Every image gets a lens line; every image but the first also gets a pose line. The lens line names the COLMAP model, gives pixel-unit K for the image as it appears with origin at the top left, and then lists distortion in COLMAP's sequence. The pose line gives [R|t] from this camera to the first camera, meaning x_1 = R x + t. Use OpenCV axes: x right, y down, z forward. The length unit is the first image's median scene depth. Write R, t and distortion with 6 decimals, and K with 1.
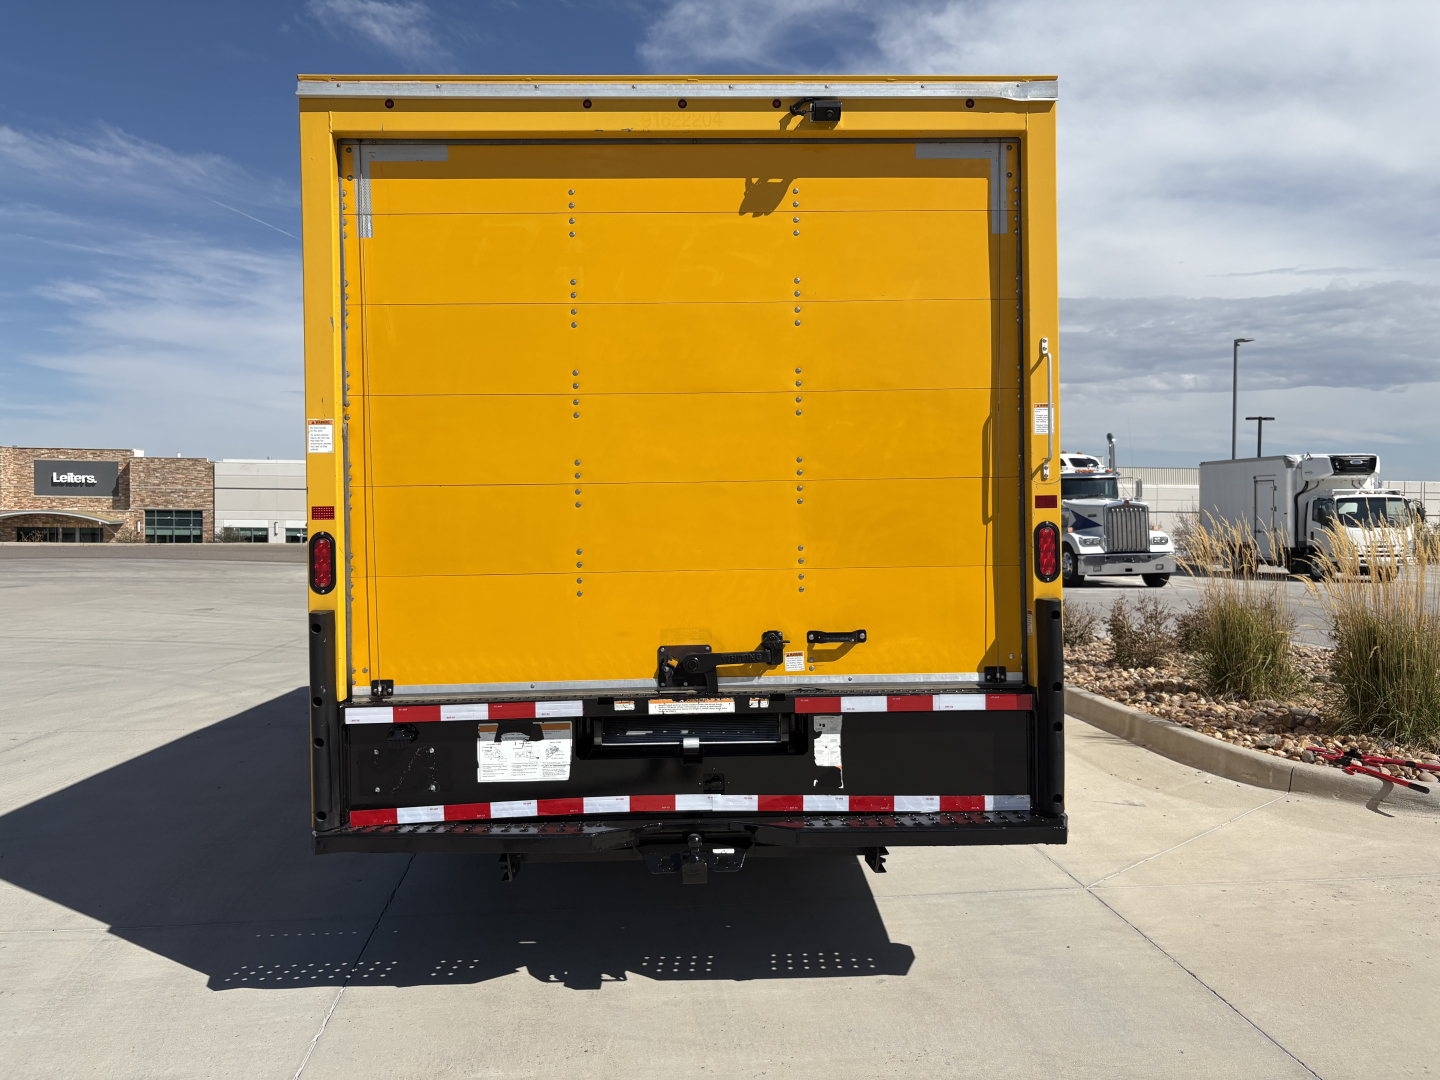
lens RADIAL K [[1097.9, 0, 684.5], [0, 1097.9, 534.8], [0, 0, 1]] dist [0.093612, -0.107388]
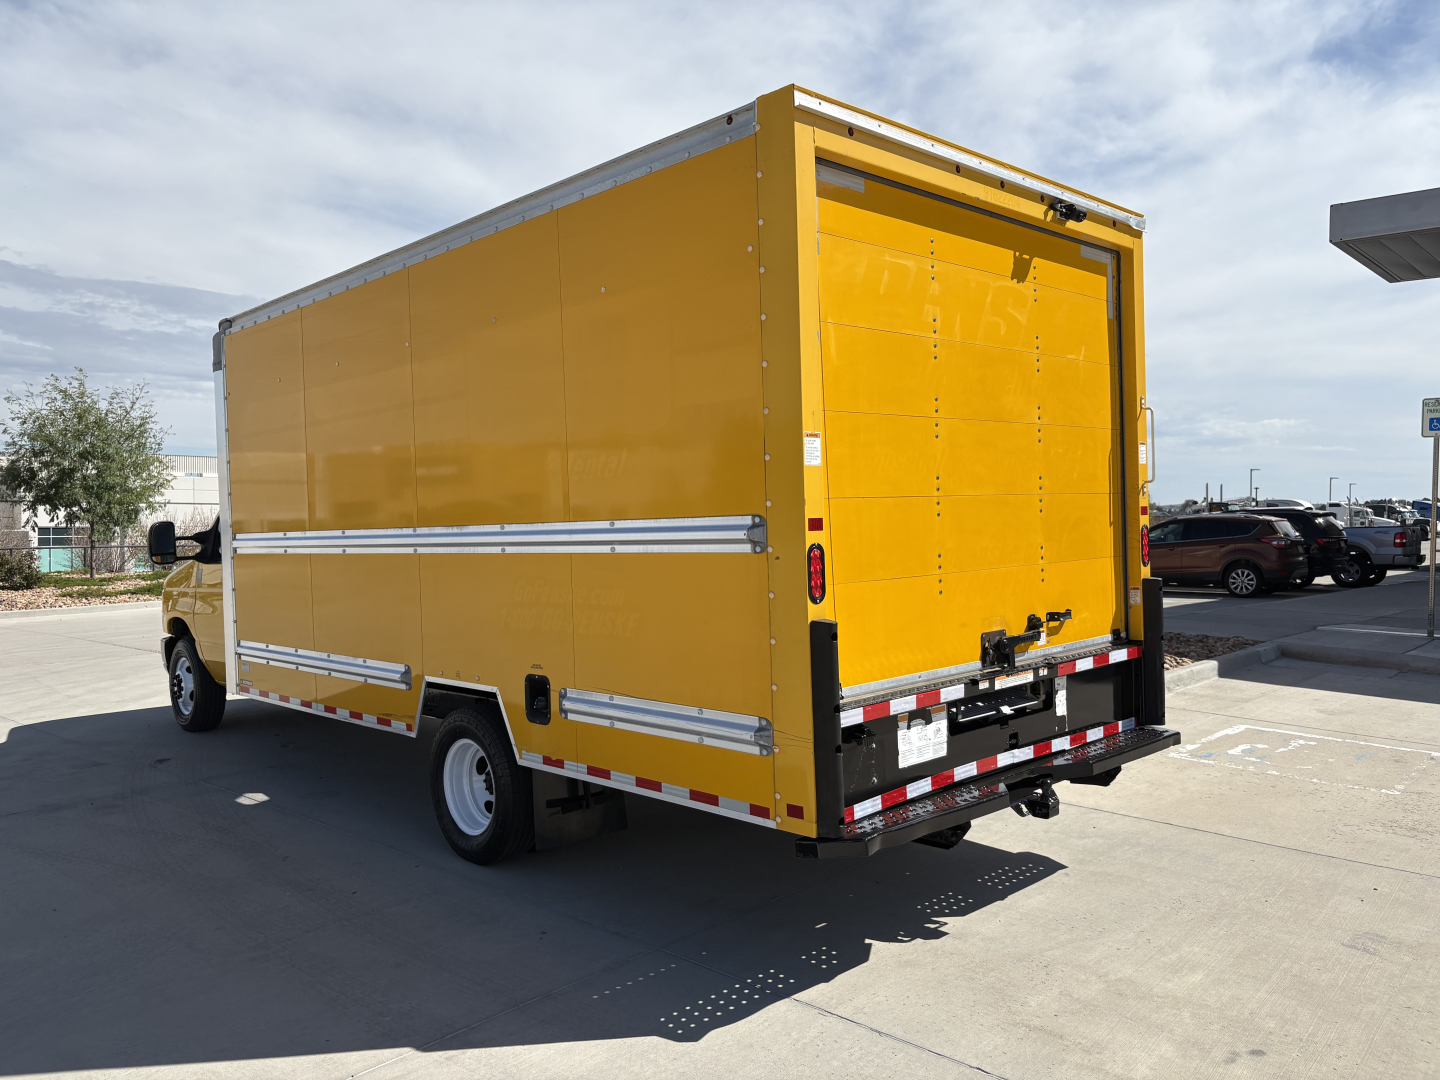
lens RADIAL K [[1086.6, 0, 720.0], [0, 1086.6, 540.0], [0, 0, 1]] dist [0.069927, -0.101571]
pose [[0.749236, -0.021256, 0.661962, -1.018390], [0.021388, 0.999740, 0.007895, -0.014760], [-0.661958, 0.008243, 0.749496, 0.302390]]
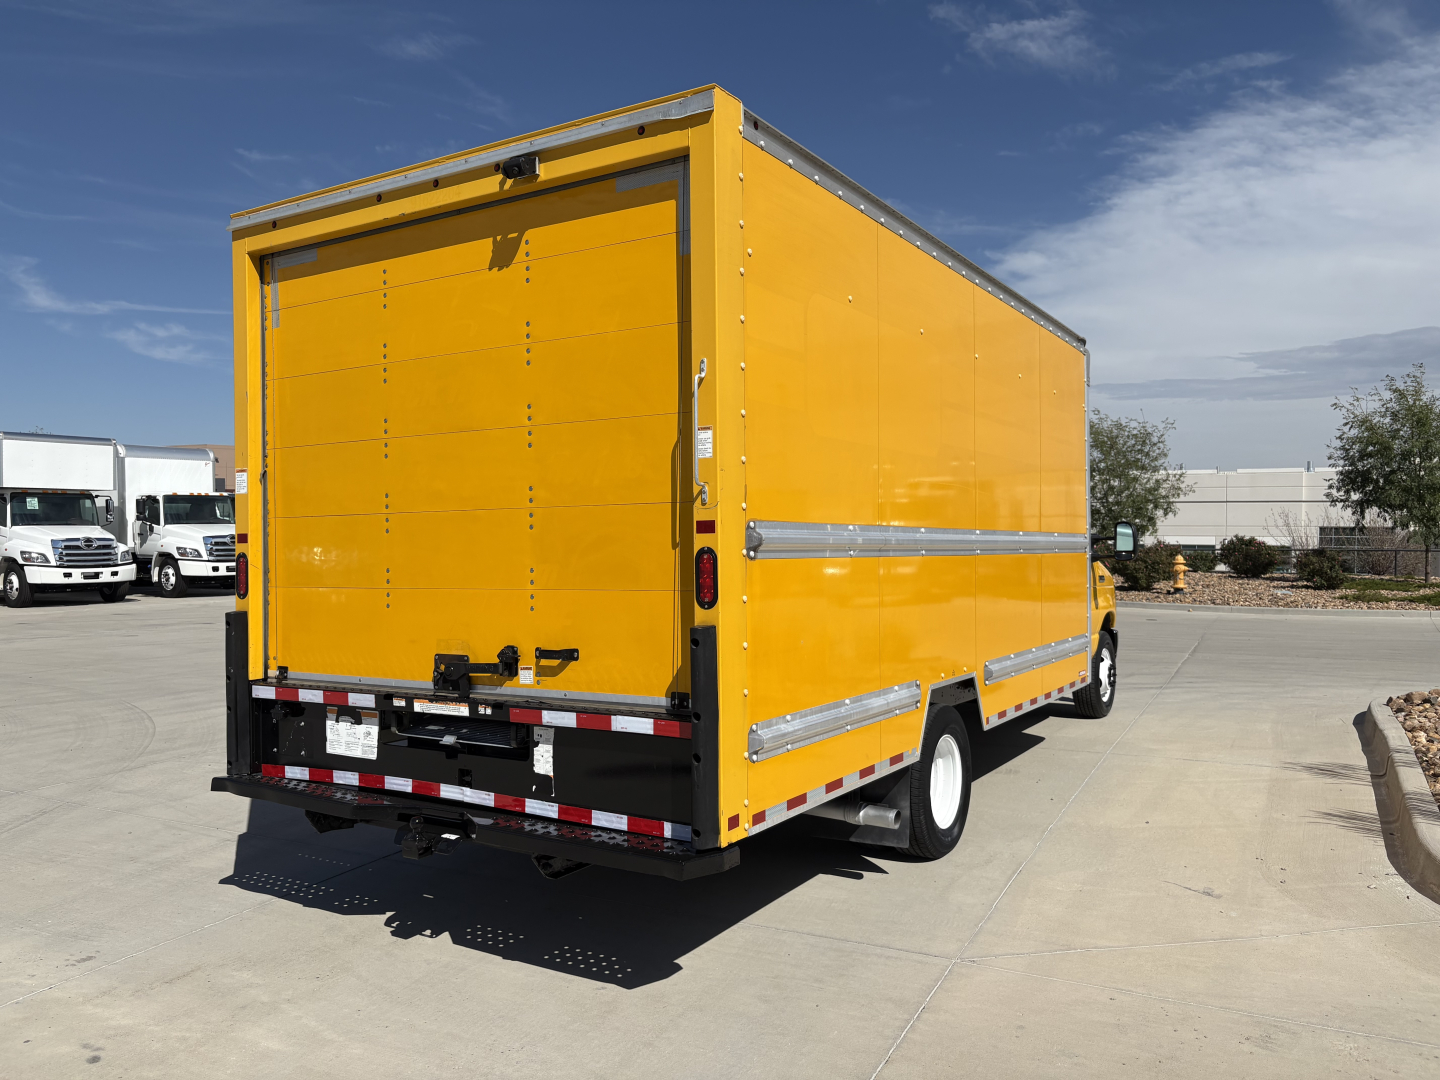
lens RADIAL K [[1090.6, 0, 716.9], [0, 1090.6, 548.2], [0, 0, 1]] dist [0.073197, -0.096638]
pose [[0.827021, 0.005885, -0.562140, 0.868785], [-0.004999, 0.999983, 0.003113, -0.014116], [0.562149, 0.000235, 0.827036, 0.215129]]
